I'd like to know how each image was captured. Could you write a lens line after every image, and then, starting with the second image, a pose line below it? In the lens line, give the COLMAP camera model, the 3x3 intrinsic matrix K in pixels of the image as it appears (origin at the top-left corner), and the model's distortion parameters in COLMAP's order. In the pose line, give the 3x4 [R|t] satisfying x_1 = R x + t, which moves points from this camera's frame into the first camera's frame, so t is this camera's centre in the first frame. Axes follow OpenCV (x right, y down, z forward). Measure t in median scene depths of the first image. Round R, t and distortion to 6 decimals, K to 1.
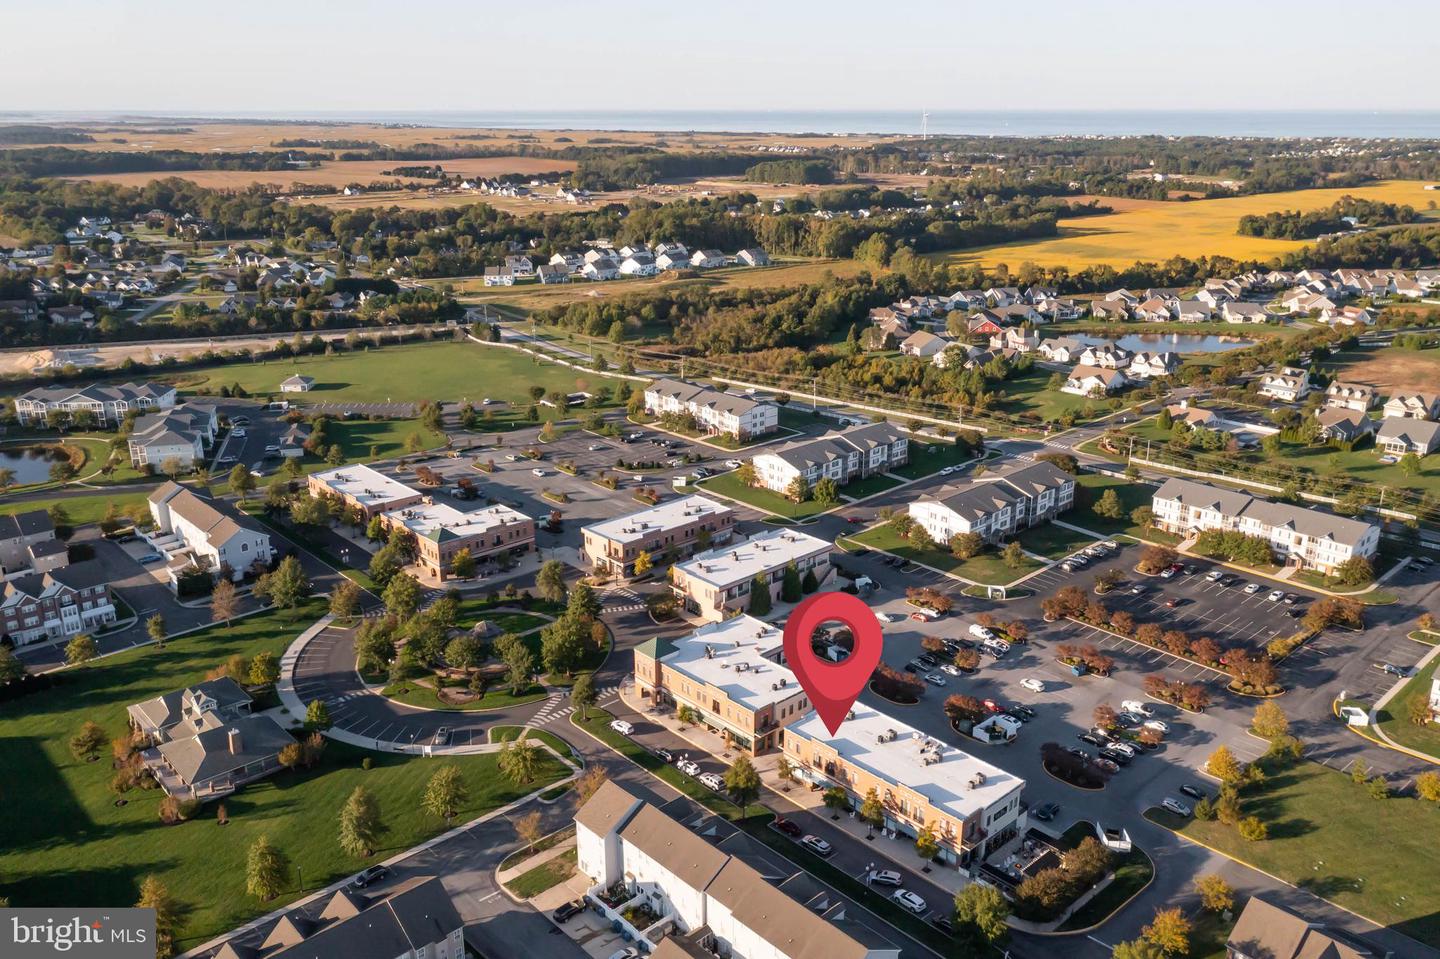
lens RADIAL K [[1135.4, 0, 709.9], [0, 1135.4, 480.7], [0, 0, 1]] dist [0.003632, -0.003030]
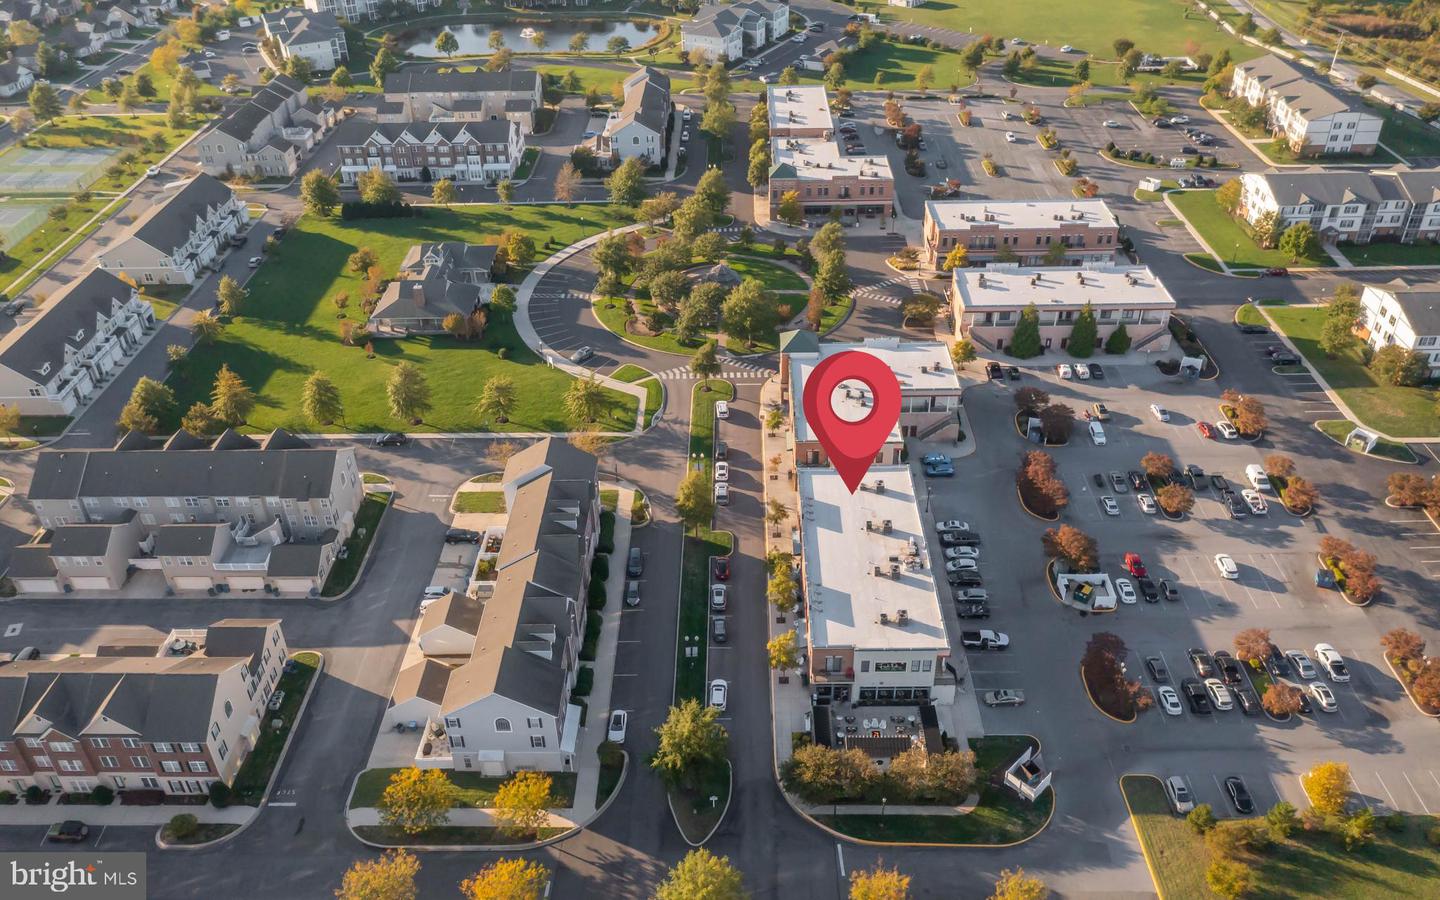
lens RADIAL K [[1123.8, 0, 721.2], [0, 1123.8, 463.2], [0, 0, 1]] dist [-0.017911, 0.007678]
pose [[0.727022, 0.375087, -0.575107, 0.361485], [-0.194042, 0.915696, 0.351921, -0.049266], [0.658625, -0.144259, 0.738514, 0.251380]]
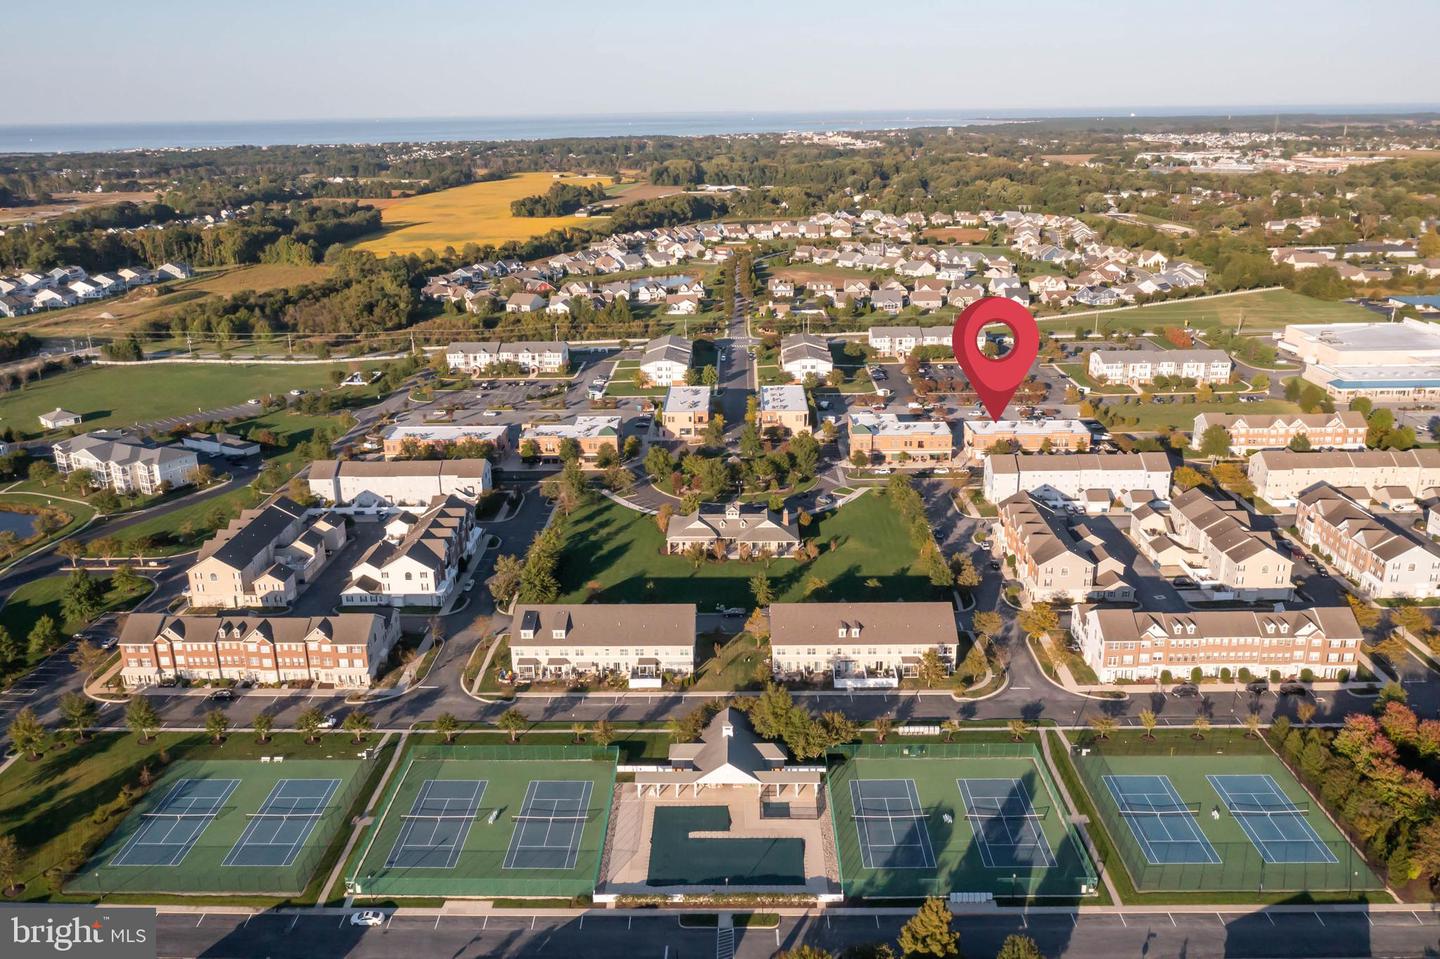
lens RADIAL K [[1135.4, 0, 718.8], [0, 1135.4, 479.6], [0, 0, 1]] dist [0.003632, -0.003030]
pose [[0.688127, -0.233379, 0.687033, -1.098451], [0.240840, 0.966645, 0.087137, 0.017935], [-0.684454, 0.105504, 0.721382, -0.038004]]
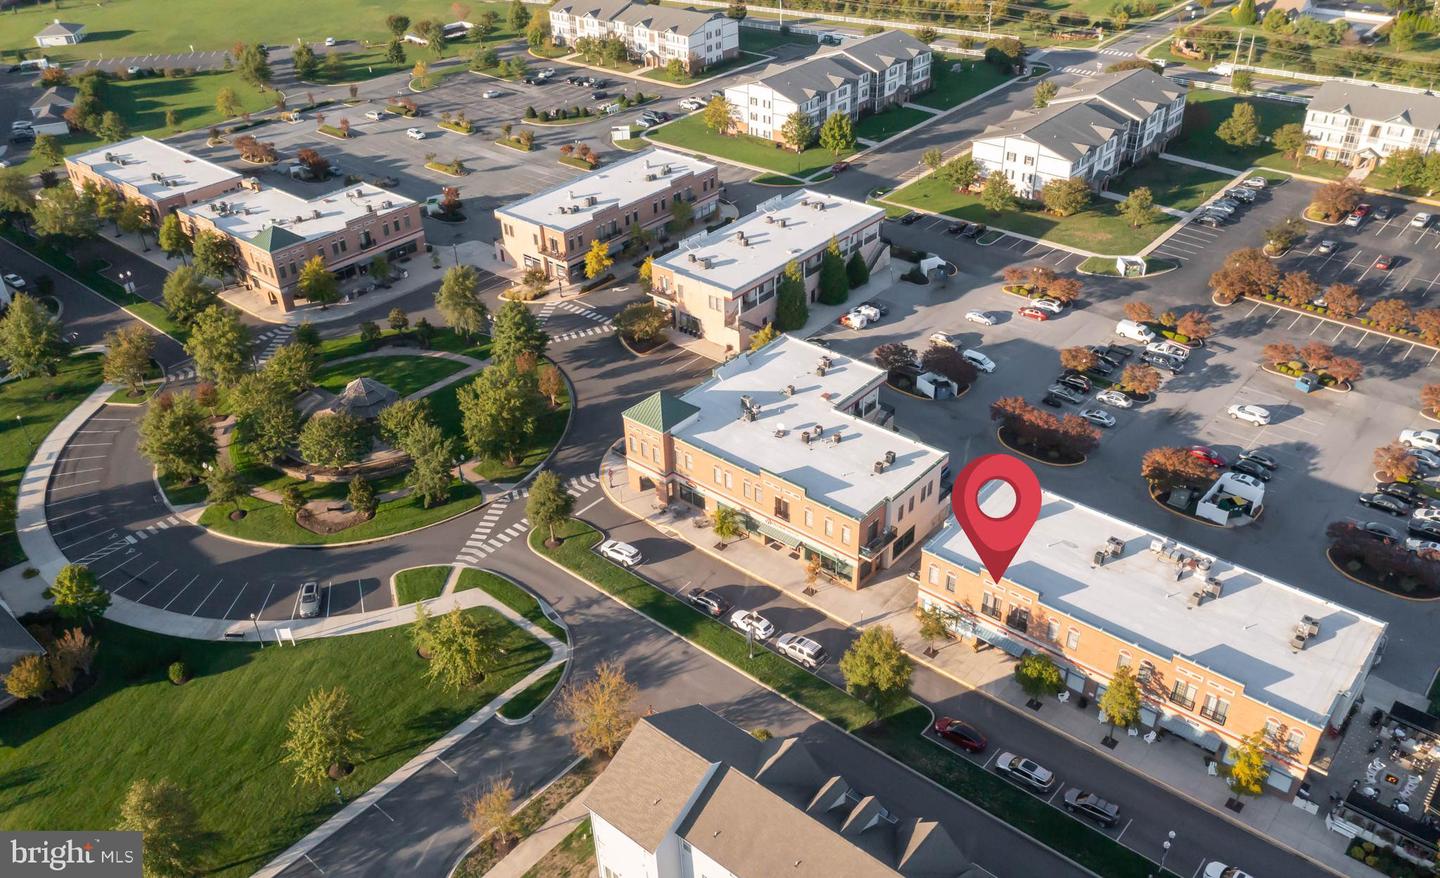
lens RADIAL K [[1137.1, 0, 706.8], [0, 1137.1, 466.6], [0, 0, 1]] dist [-0.018285, 0.010474]
pose [[0.993507, -0.086429, 0.073986, -0.056496], [0.063118, 0.959769, 0.273606, 0.012835], [-0.094657, -0.267160, 0.958992, 0.346845]]
